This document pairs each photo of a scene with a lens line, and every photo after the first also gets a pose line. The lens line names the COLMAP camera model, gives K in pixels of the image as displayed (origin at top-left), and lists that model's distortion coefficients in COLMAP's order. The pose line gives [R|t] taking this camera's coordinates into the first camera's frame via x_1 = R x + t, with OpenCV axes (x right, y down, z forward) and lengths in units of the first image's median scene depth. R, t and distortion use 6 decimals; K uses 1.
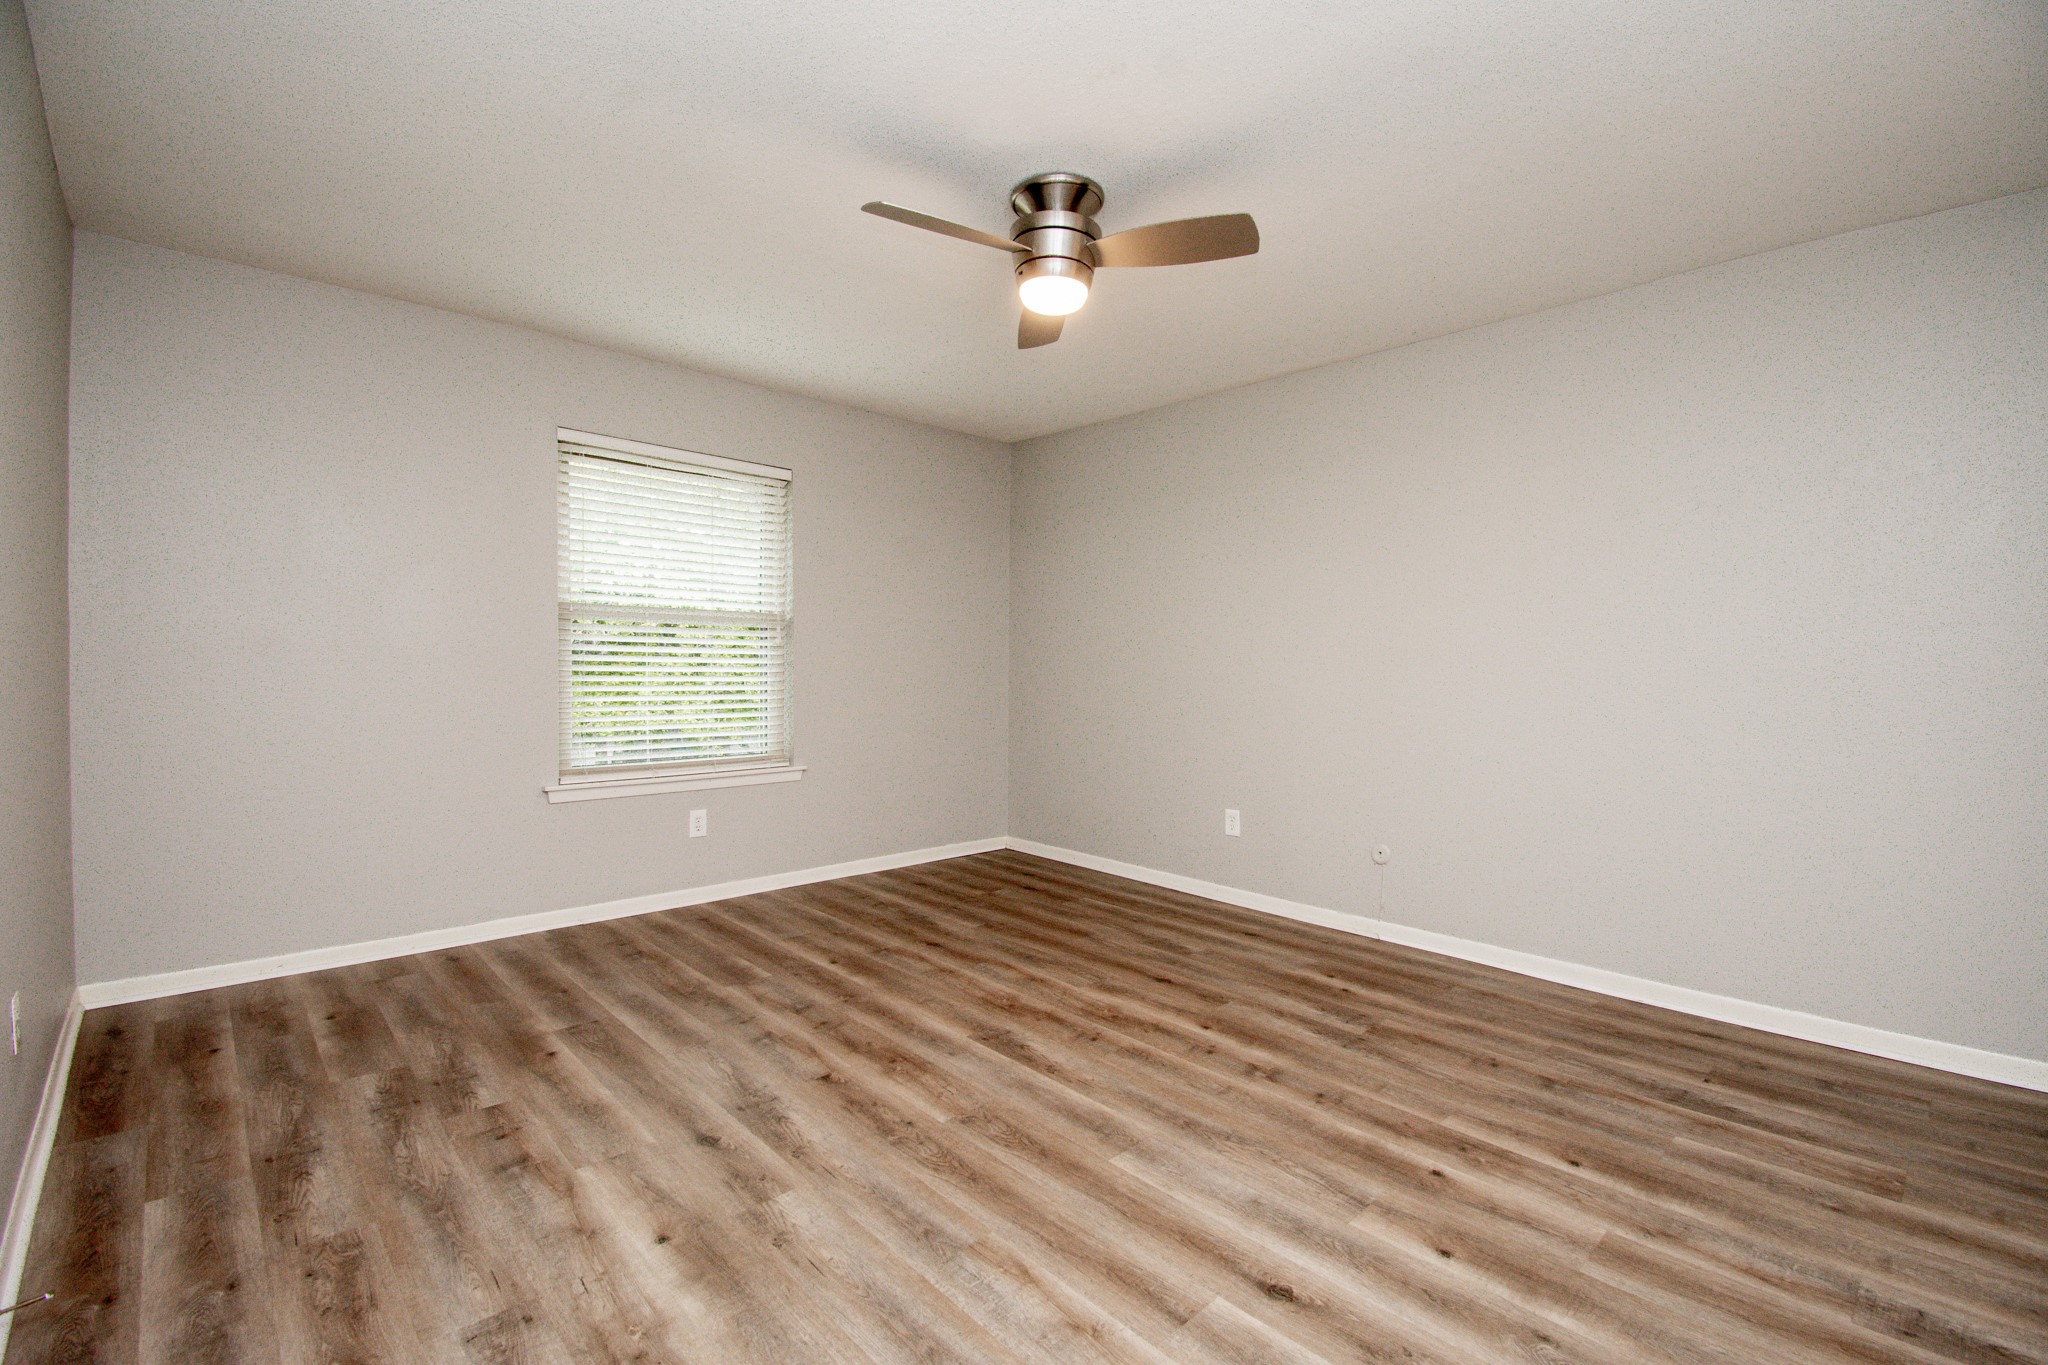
lens RADIAL K [[899.3, 0, 1026.7], [0, 899.3, 679.9], [0, 0, 1]] dist [0.023304, -0.027356]
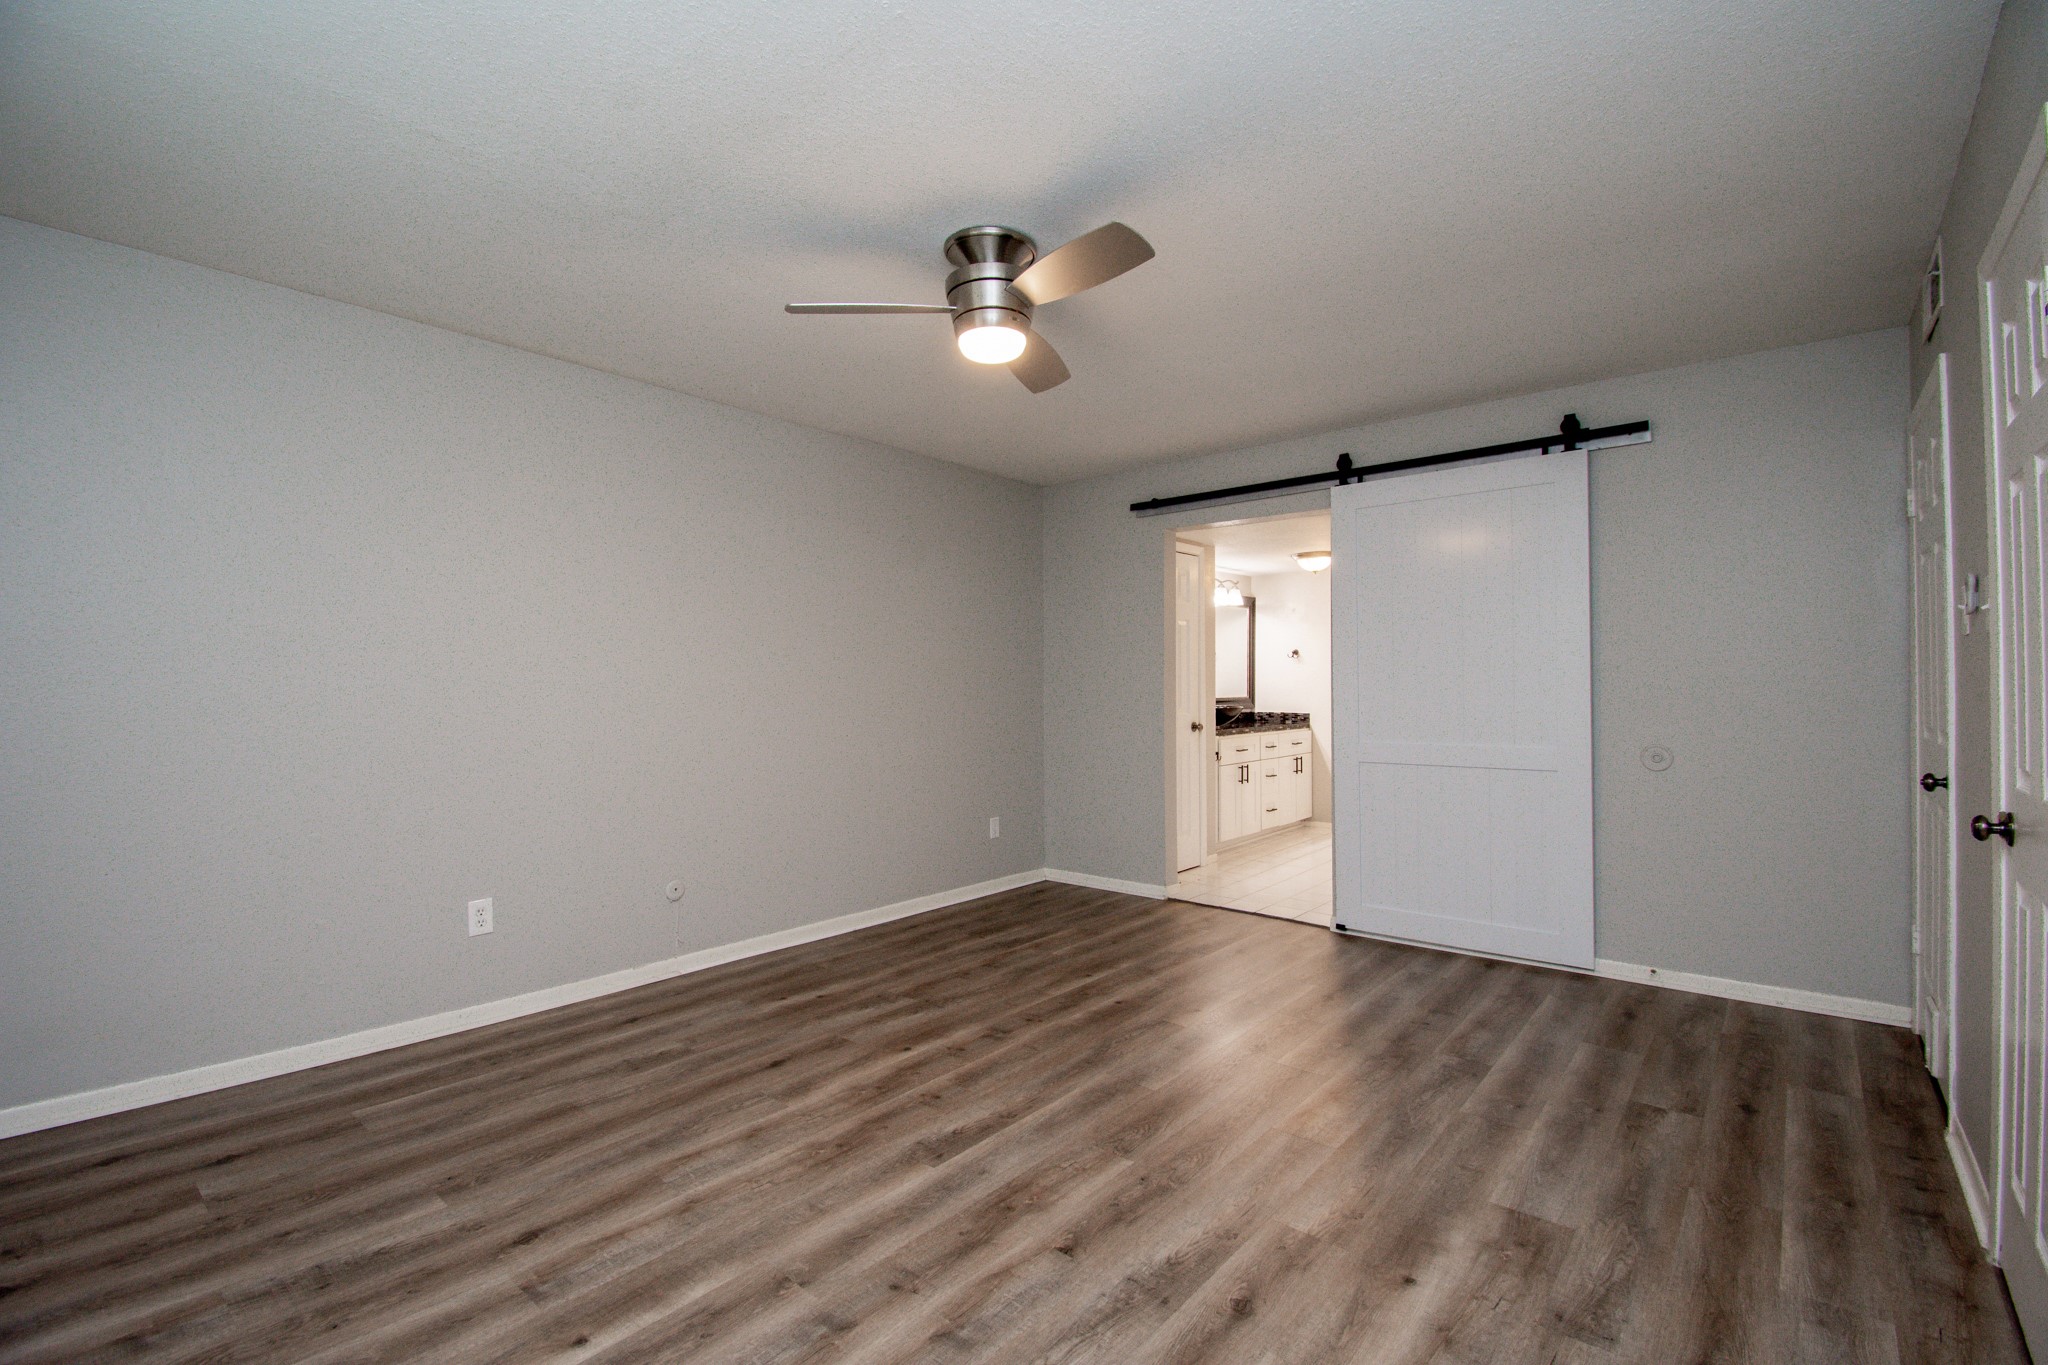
lens RADIAL K [[899.3, 0, 1026.7], [0, 899.3, 679.9], [0, 0, 1]] dist [0.023304, -0.027356]
pose [[-0.115344, -0.001855, 0.993324, -0.906421], [0.015421, 0.999874, 0.003658, -0.053538], [-0.993206, 0.015740, -0.115301, 1.013600]]
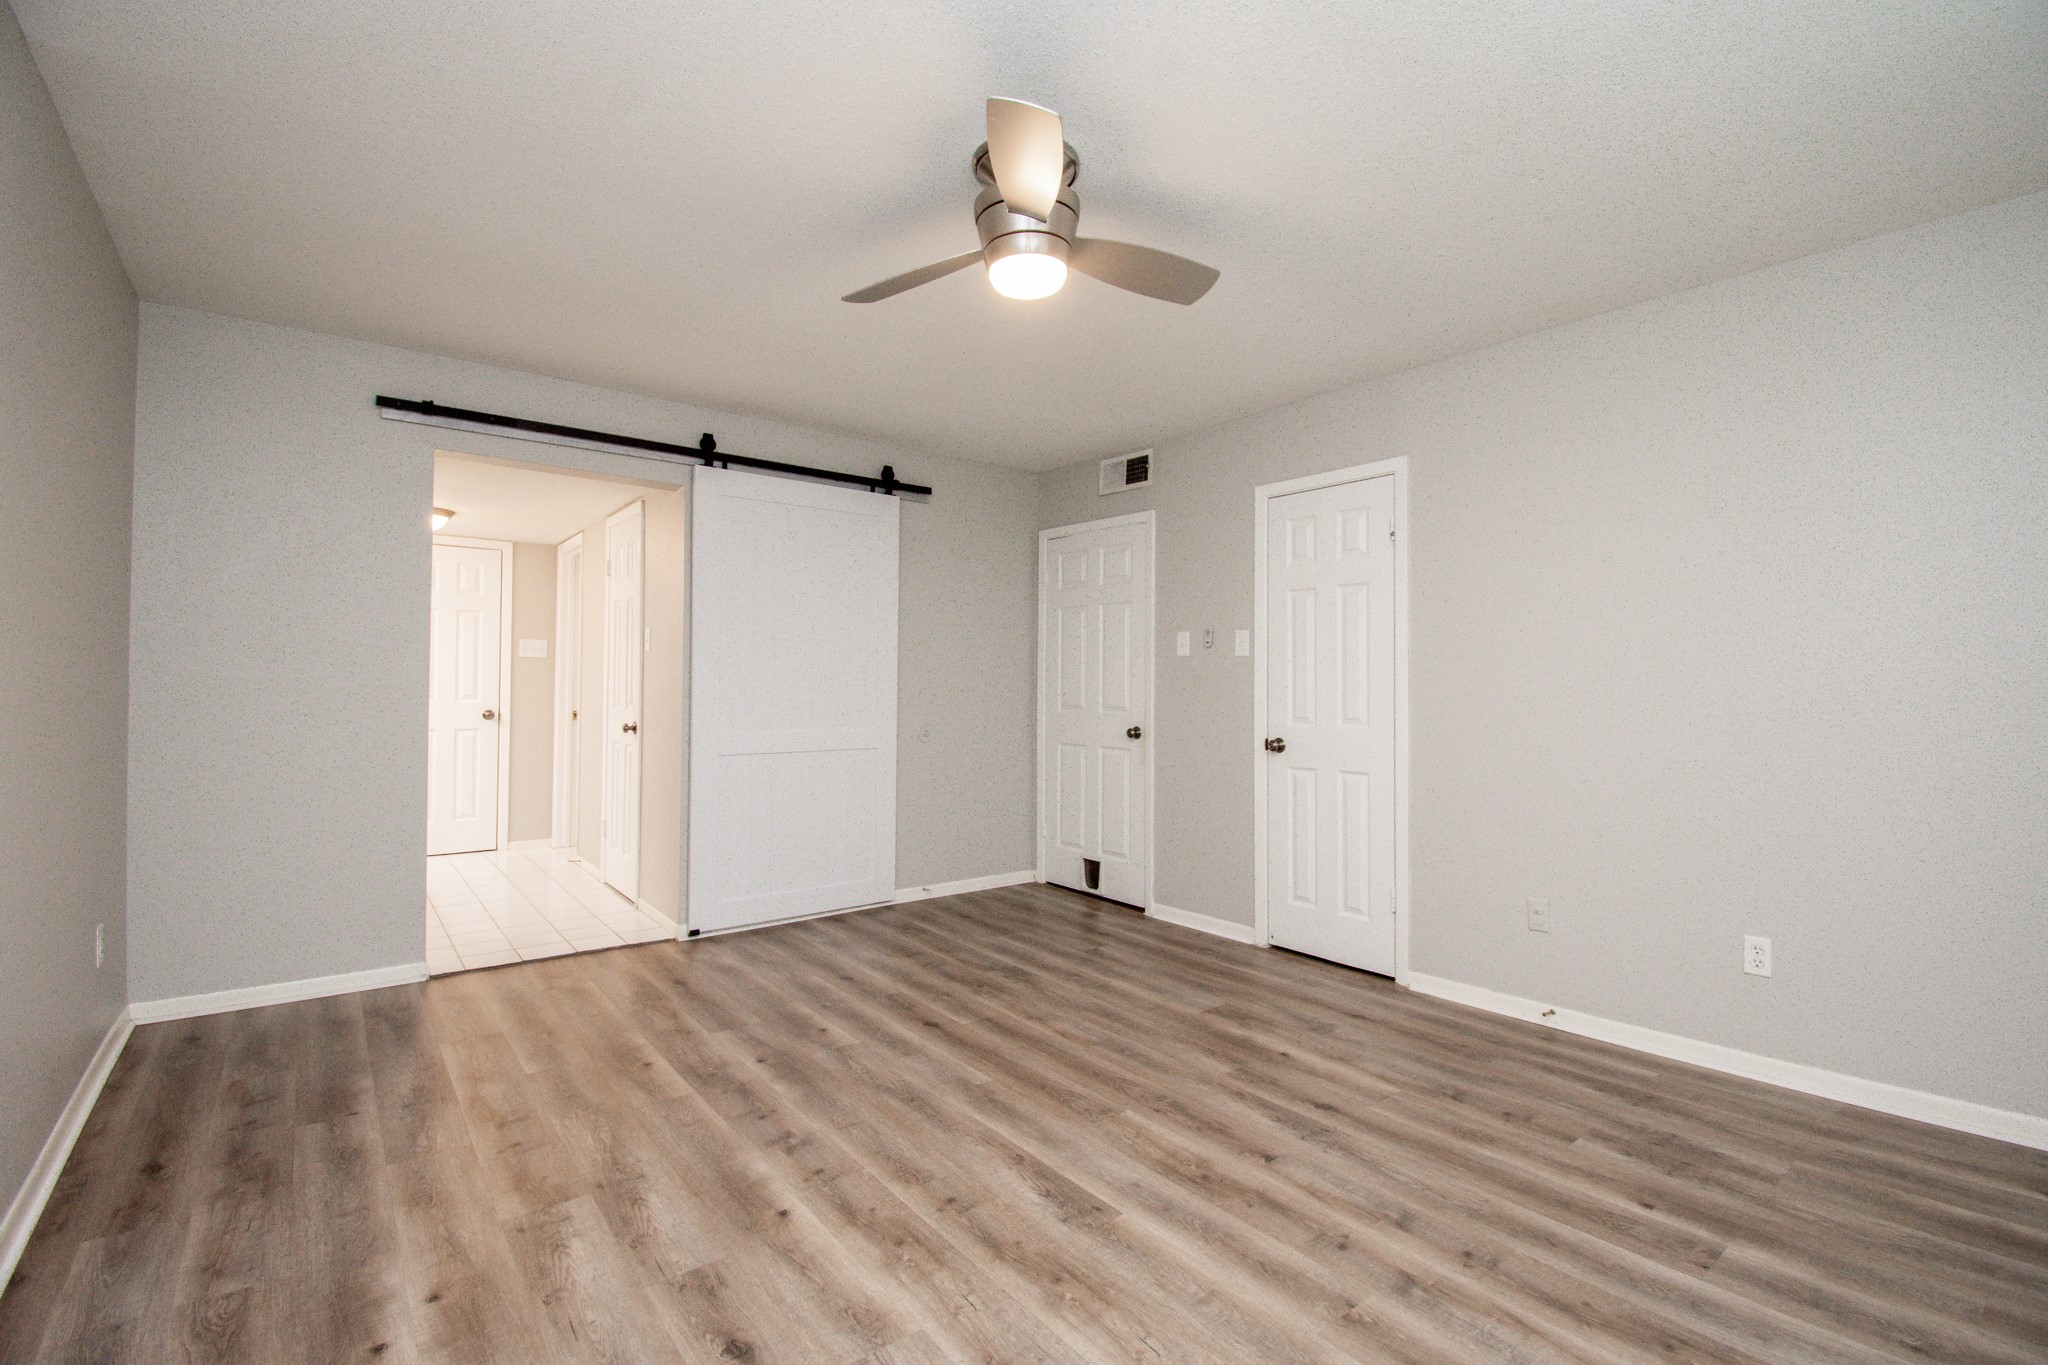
lens RADIAL K [[899.3, 0, 1026.7], [0, 899.3, 679.9], [0, 0, 1]] dist [0.023304, -0.027356]
pose [[-0.996173, -0.014978, 0.086111, -0.046417], [-0.014742, 0.999886, 0.003376, -0.036432], [-0.086152, 0.002094, -0.996280, 1.747887]]
